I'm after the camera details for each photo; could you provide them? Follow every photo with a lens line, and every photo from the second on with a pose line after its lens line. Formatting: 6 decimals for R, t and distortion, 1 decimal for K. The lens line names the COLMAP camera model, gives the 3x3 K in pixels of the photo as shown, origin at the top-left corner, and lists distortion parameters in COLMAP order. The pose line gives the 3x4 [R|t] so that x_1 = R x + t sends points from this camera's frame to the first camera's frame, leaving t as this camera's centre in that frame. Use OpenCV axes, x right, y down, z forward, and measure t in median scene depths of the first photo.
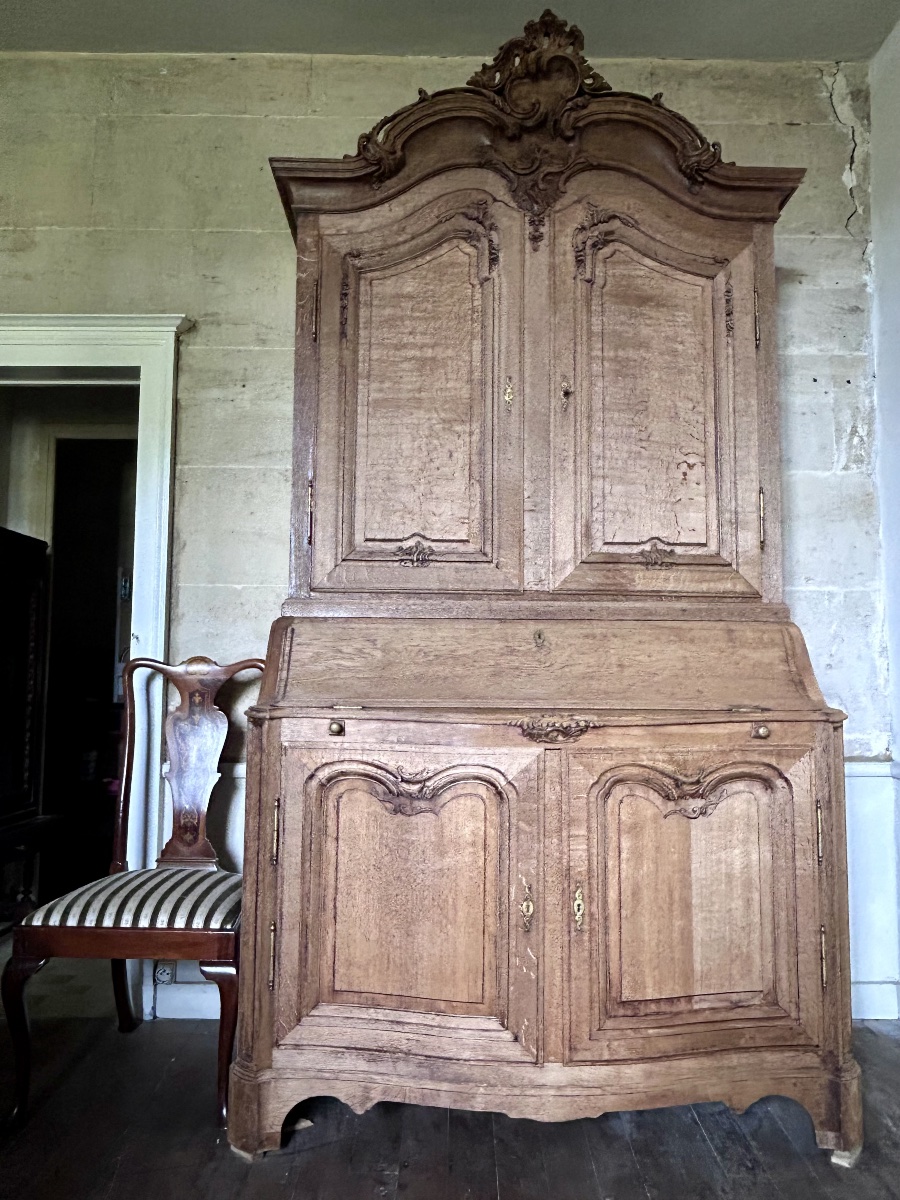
lens RADIAL K [[886.8, 0, 455.2], [0, 886.8, 599.0], [0, 0, 1]] dist [0.012484, -0.018726]
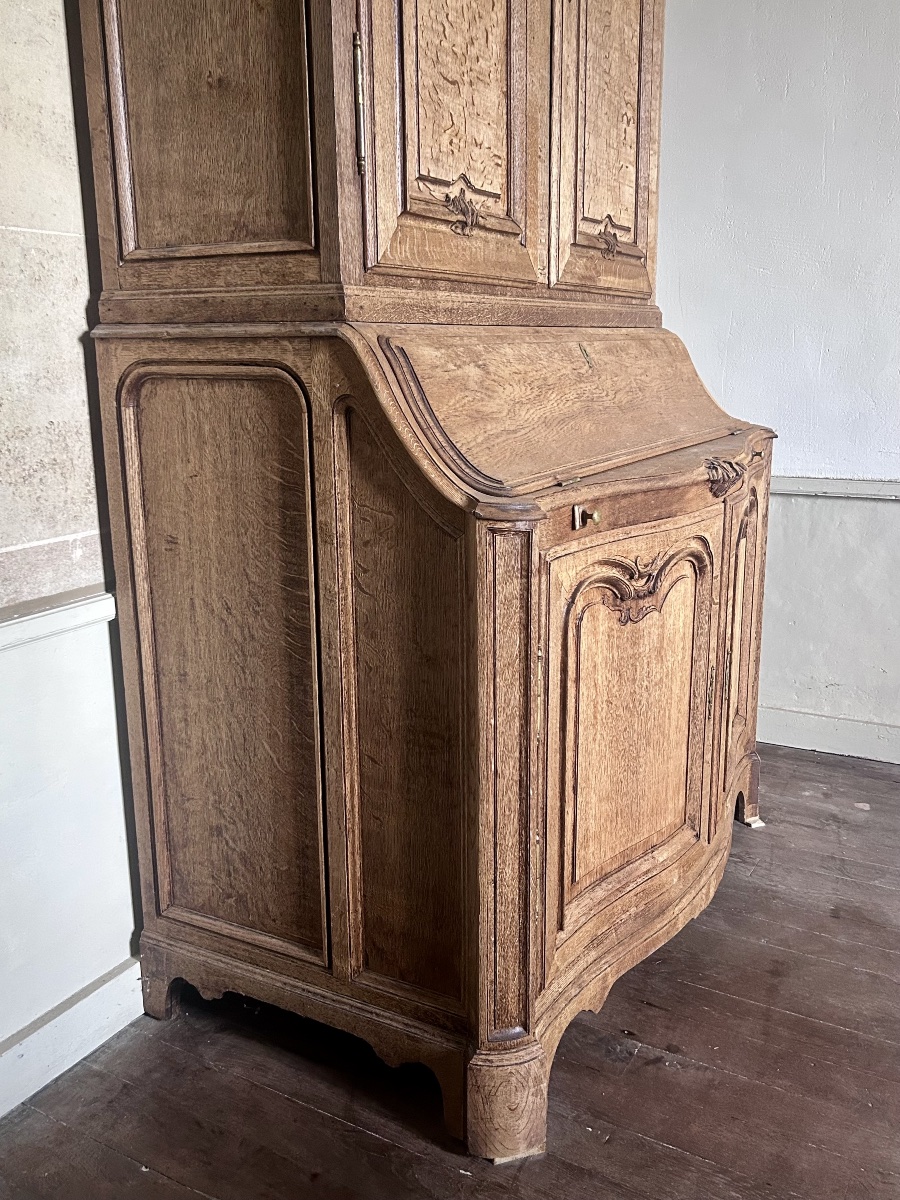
lens RADIAL K [[1100.2, 0, 457.3], [0, 1100.2, 604.9], [0, 0, 1]] dist [0.033032, 0.000000]
pose [[0.491391, -0.213898, 0.844264, -0.714886], [-0.065986, 0.957443, 0.280979, -0.006154], [-0.868436, -0.193780, 0.456365, 0.598729]]
